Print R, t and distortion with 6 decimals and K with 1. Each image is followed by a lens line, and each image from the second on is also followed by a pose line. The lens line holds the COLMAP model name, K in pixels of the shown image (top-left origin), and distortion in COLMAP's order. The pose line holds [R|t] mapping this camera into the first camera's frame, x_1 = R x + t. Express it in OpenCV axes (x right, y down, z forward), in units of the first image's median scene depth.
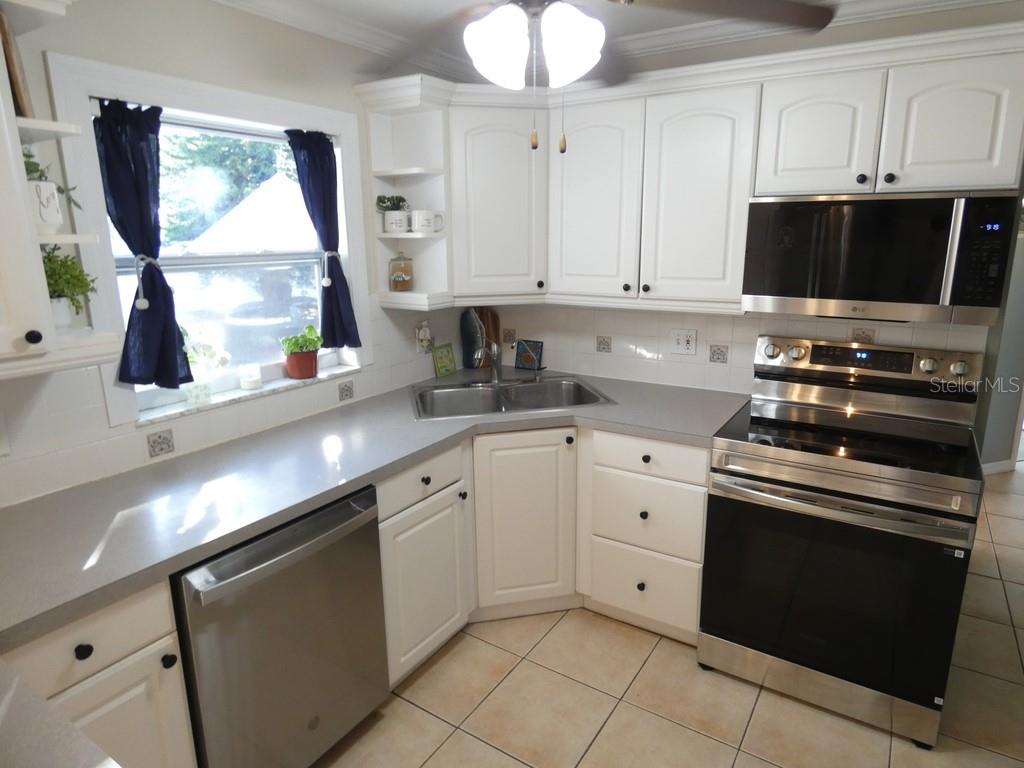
lens RADIAL K [[618.6, 0, 513.7], [0, 618.6, 381.0], [0, 0, 1]] dist [0.001773, -0.011543]
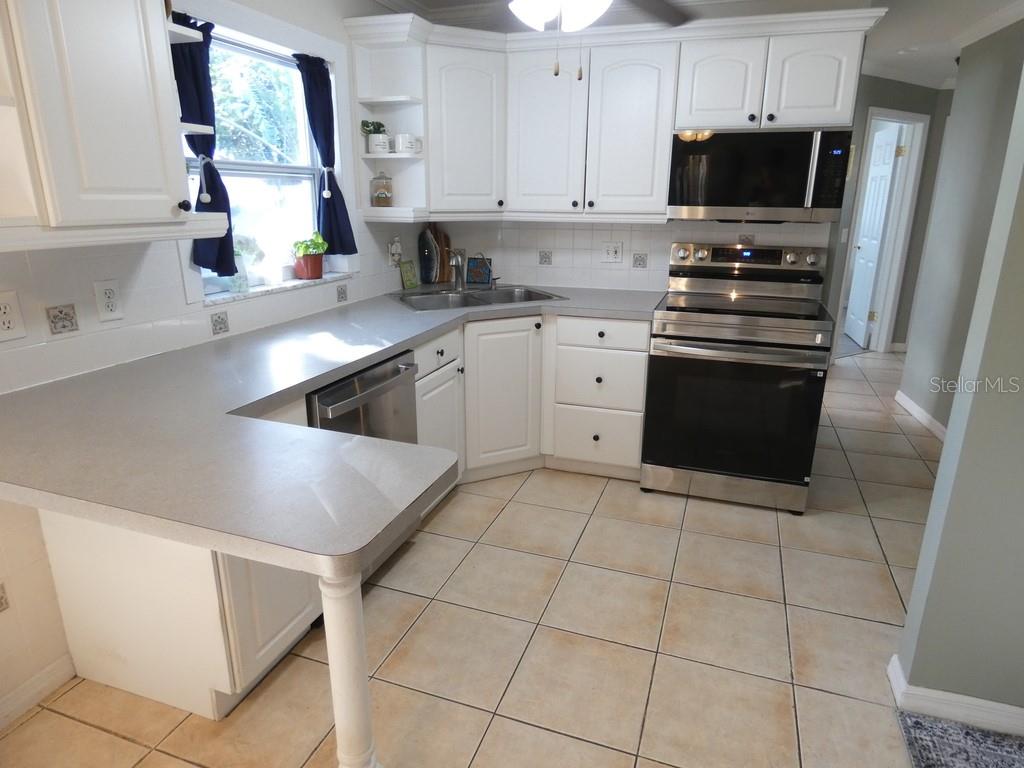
lens RADIAL K [[618.6, 0, 513.7], [0, 618.6, 381.0], [0, 0, 1]] dist [0.001773, -0.011543]
pose [[0.972948, -0.050218, 0.225499, -0.248631], [0.037476, 0.997468, 0.060436, 0.131368], [-0.227963, -0.050351, 0.972367, -0.212432]]
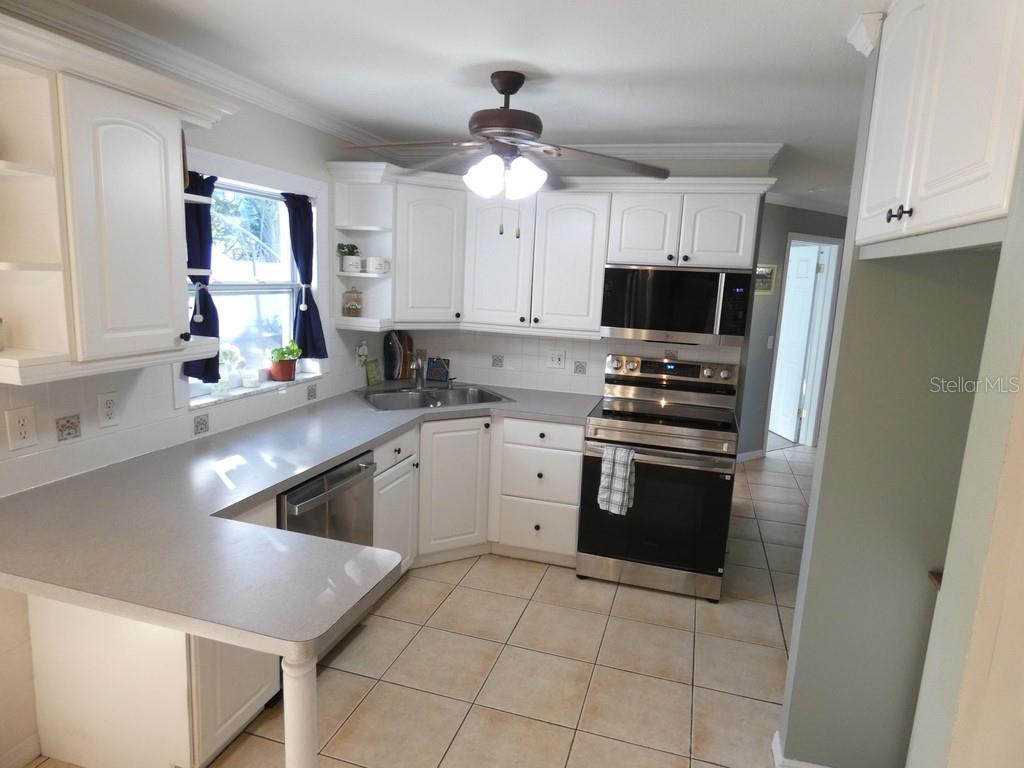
lens RADIAL K [[616.8, 0, 512.0], [0, 616.8, 384.0], [0, 0, 1]] dist [0.018263, -0.012693]
pose [[0.960163, 0.003098, 0.279425, -0.251205], [0.011500, 0.998653, -0.050588, 0.073643], [-0.279205, 0.051786, 0.958834, -0.371190]]
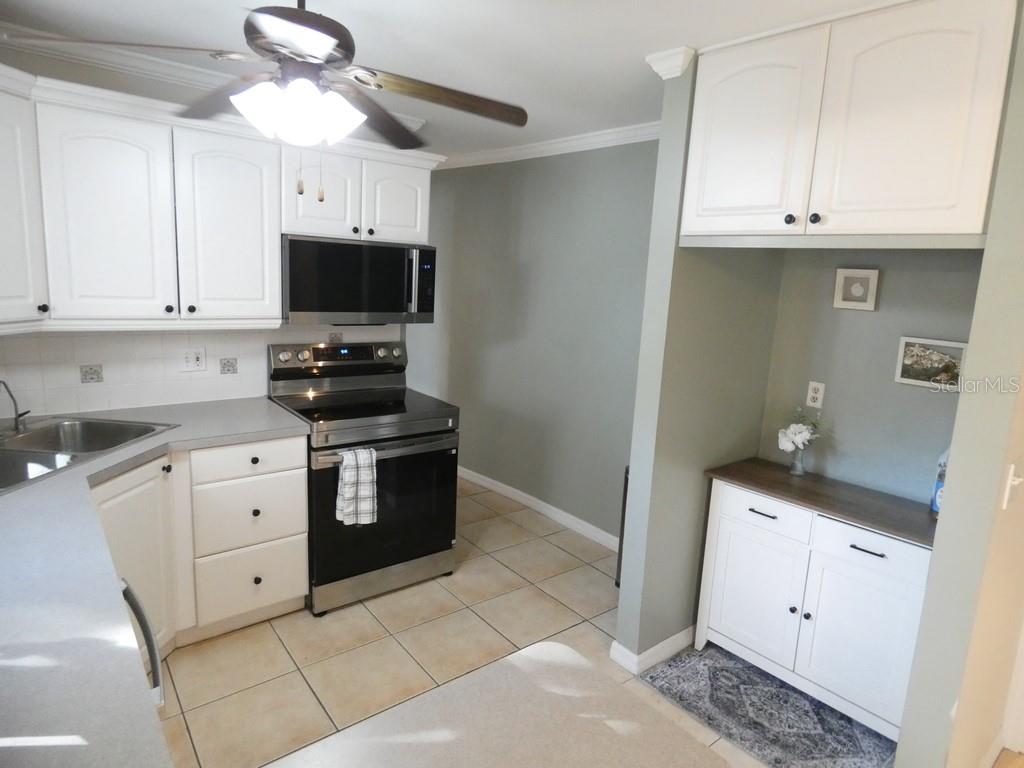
lens RADIAL K [[616.8, 0, 512.0], [0, 616.8, 384.0], [0, 0, 1]] dist [0.018263, -0.012693]
pose [[0.317924, -0.141503, 0.937497, -0.630855], [0.166838, 0.981720, 0.091600, -0.032320], [-0.933322, 0.127289, 0.335721, 0.168109]]
